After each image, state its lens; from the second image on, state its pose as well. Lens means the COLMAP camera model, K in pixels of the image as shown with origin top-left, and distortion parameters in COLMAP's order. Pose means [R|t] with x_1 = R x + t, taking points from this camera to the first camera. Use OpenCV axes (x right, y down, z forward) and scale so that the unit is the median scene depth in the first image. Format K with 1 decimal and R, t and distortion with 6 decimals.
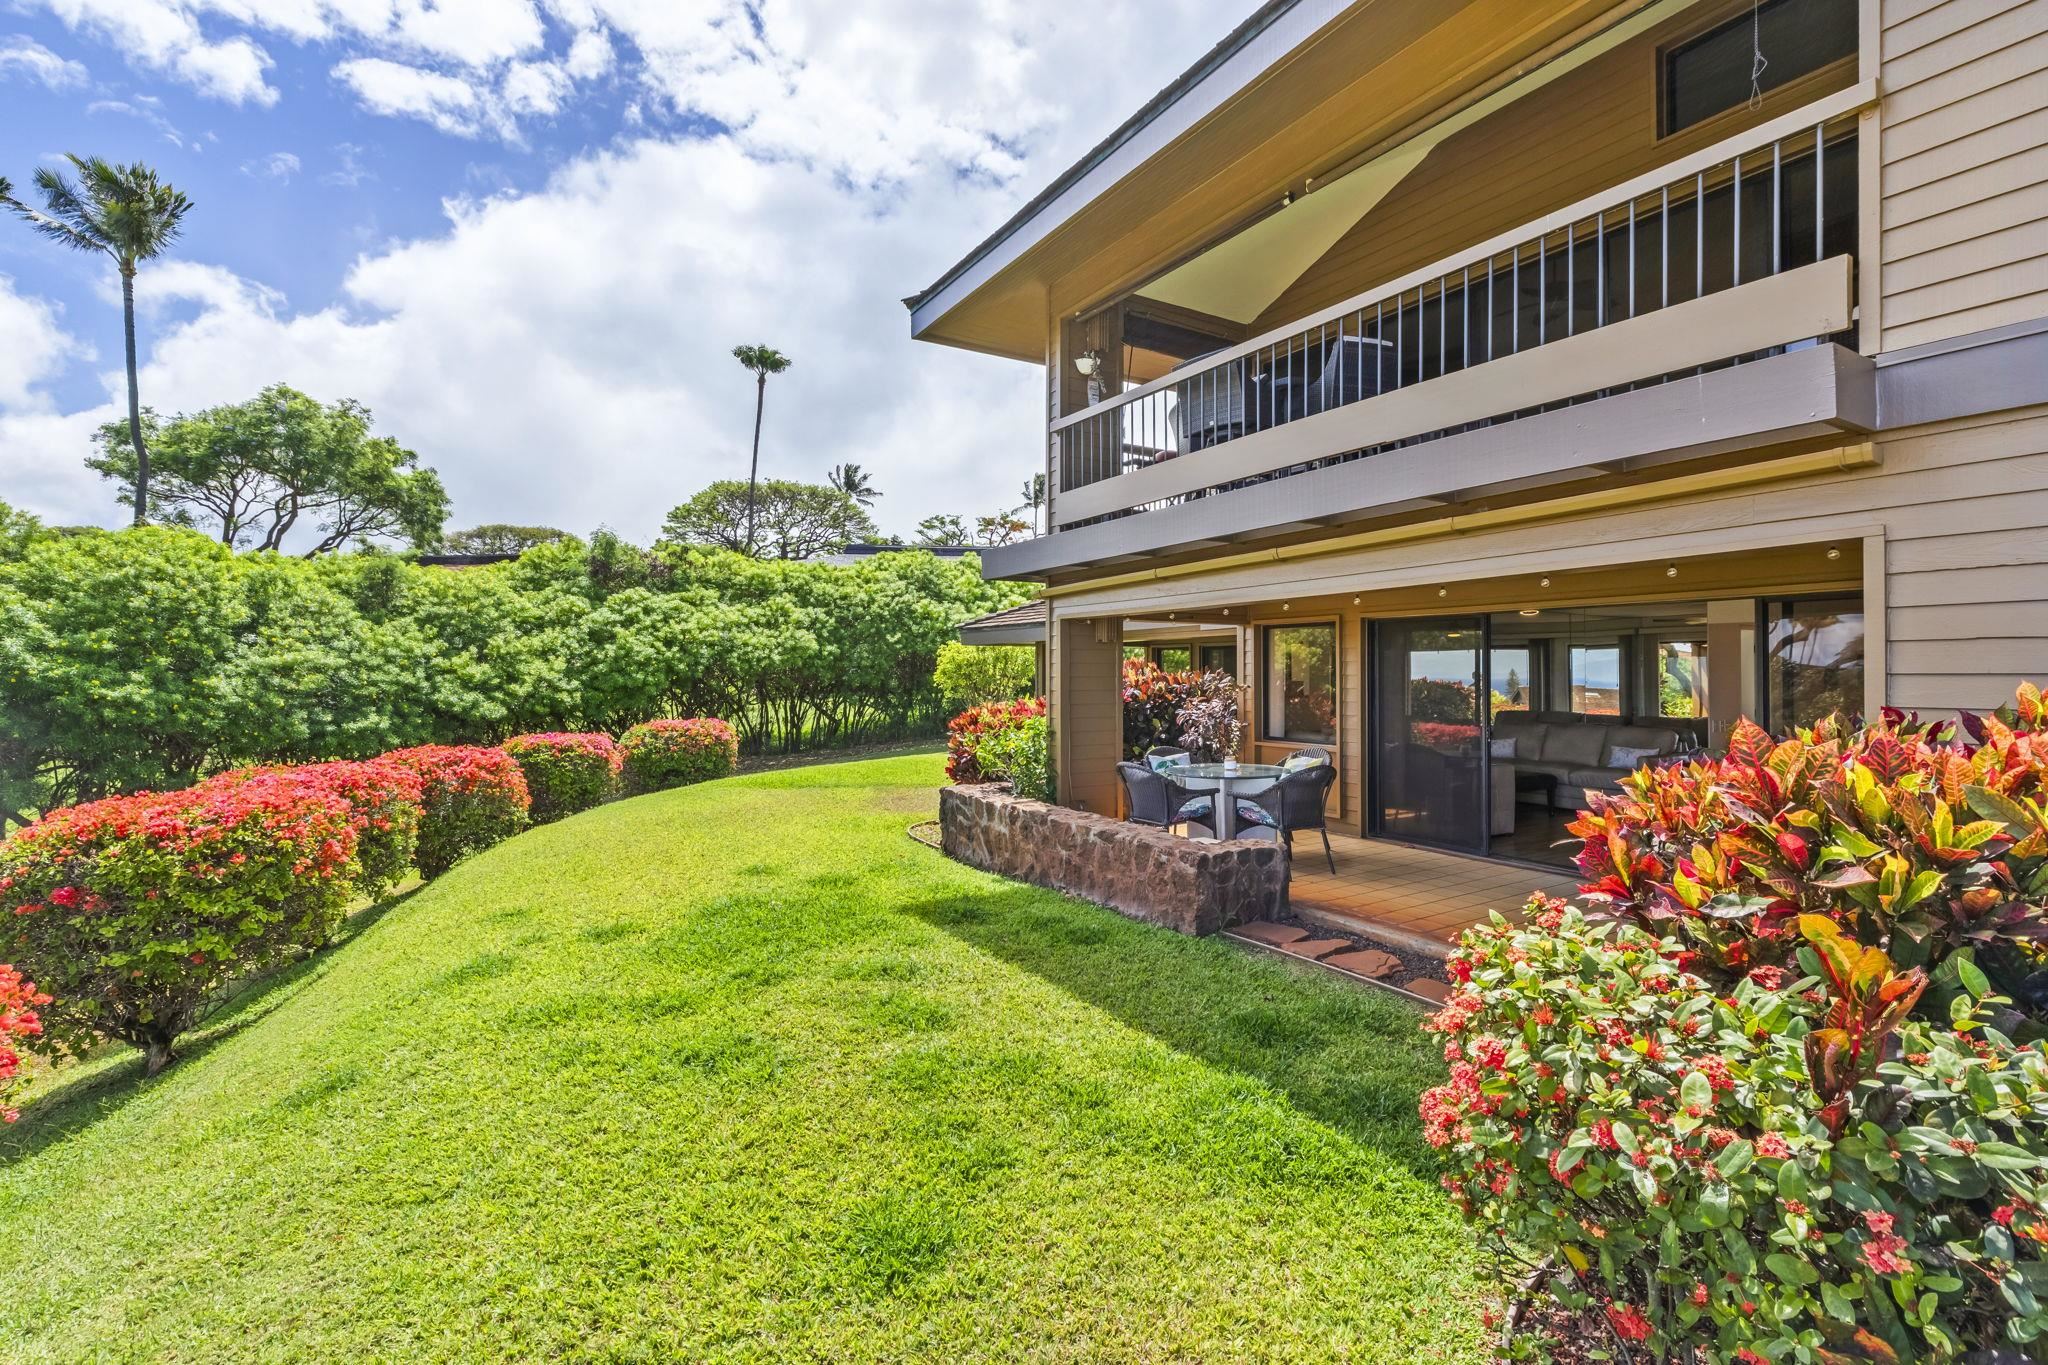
lens RADIAL K [[987.8, 0, 1024.0], [0, 987.8, 682.5], [0, 0, 1]] dist [-0.000886, 0.000001]
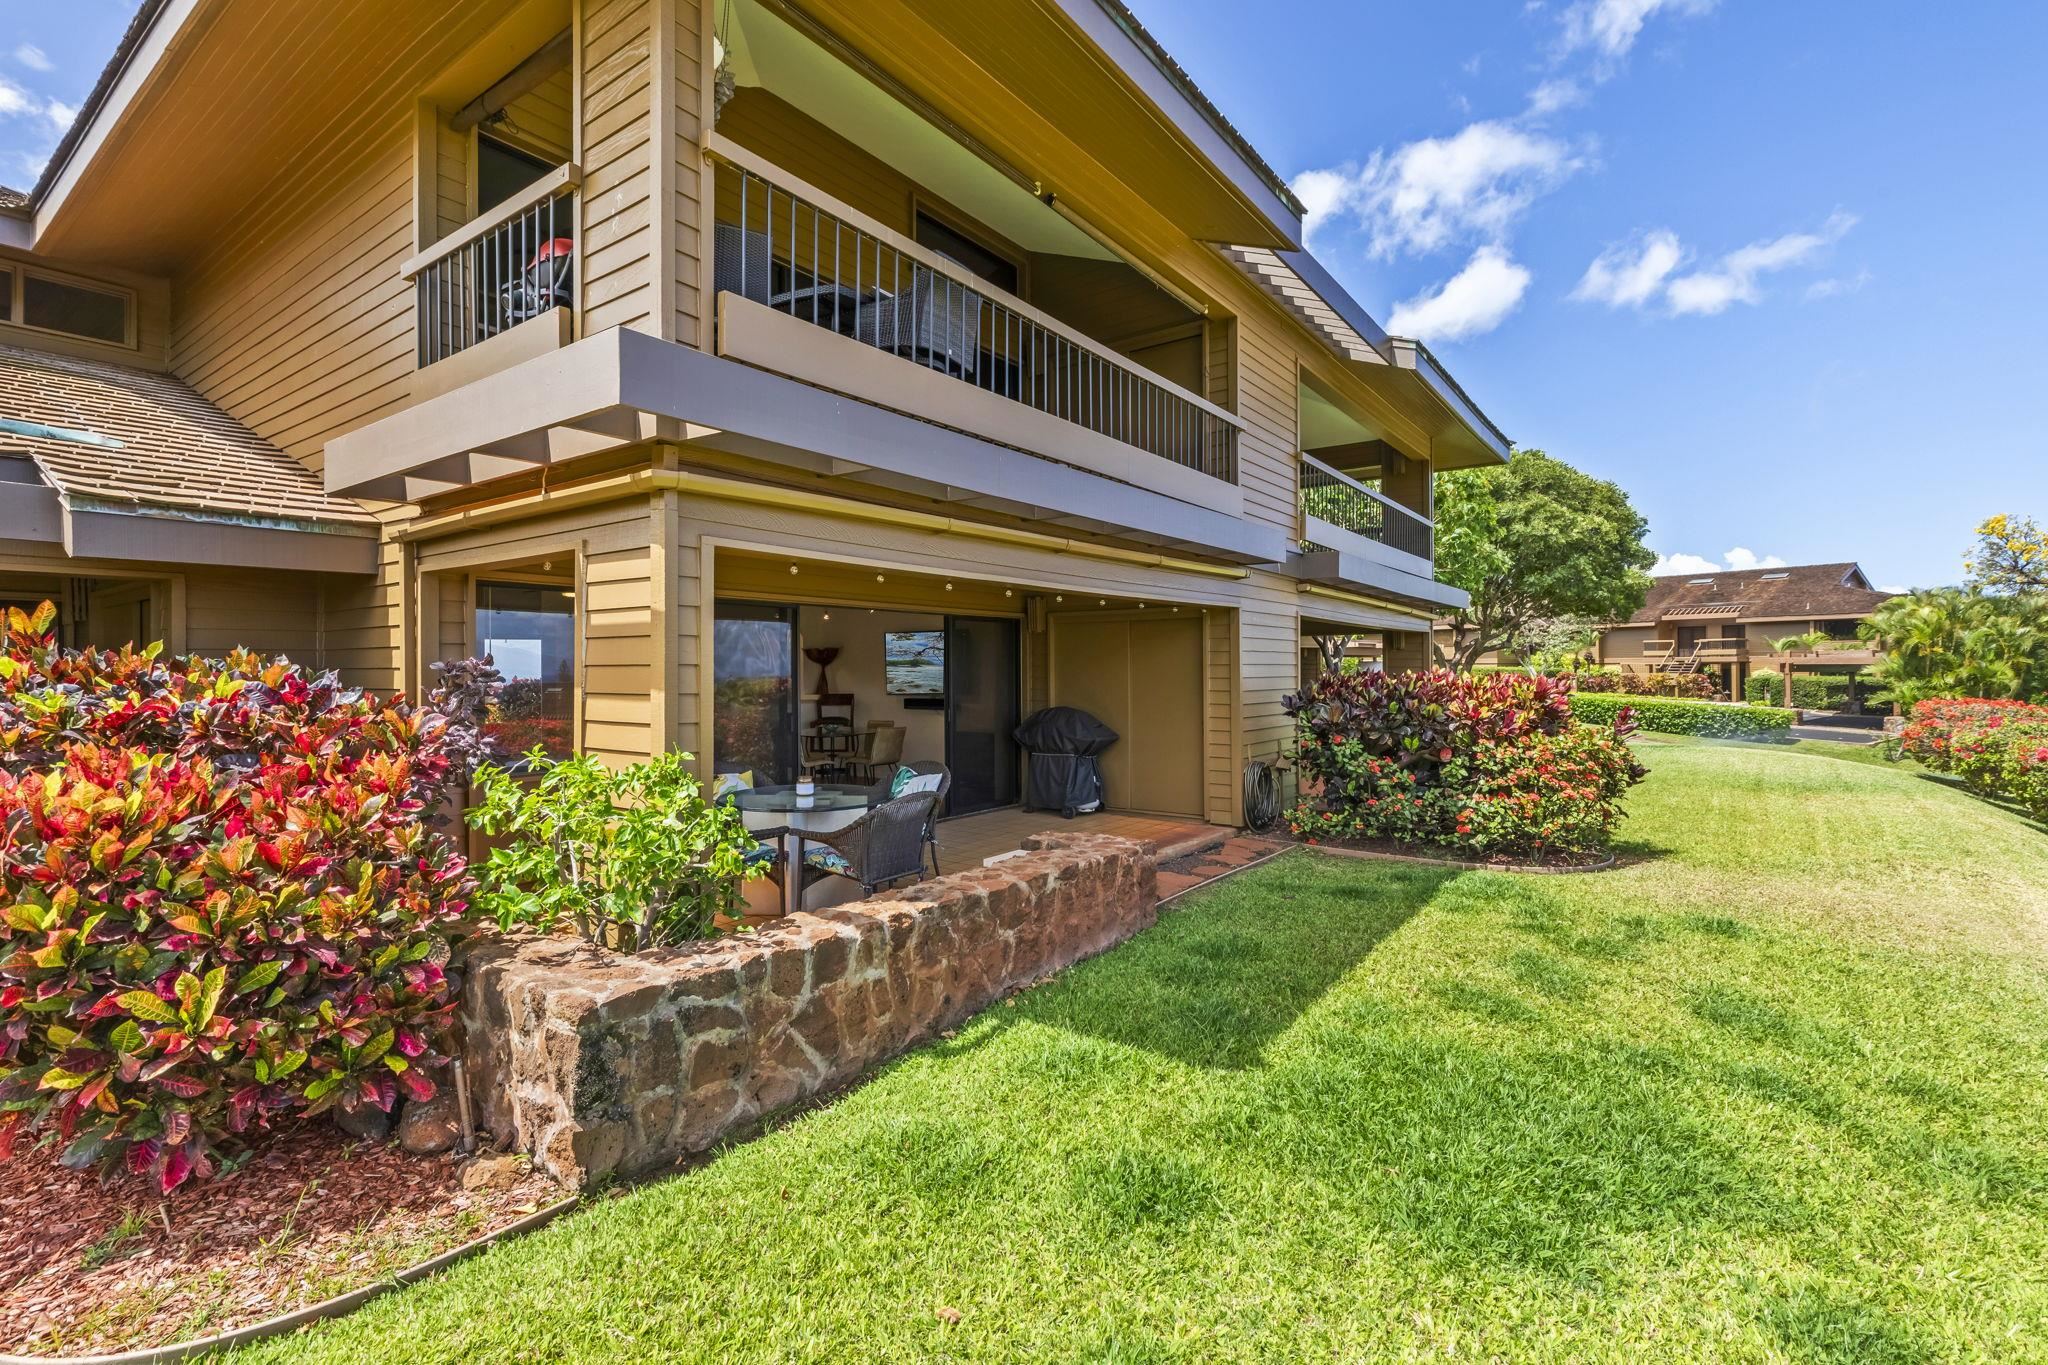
lens RADIAL K [[987.8, 0, 1024.0], [0, 987.8, 682.5], [0, 0, 1]] dist [-0.000886, 0.000001]
pose [[-0.385722, -0.009141, 0.922570, -0.519506], [0.001603, 0.999943, 0.010578, -0.000795], [-0.922614, 0.005560, -0.385685, 1.143294]]
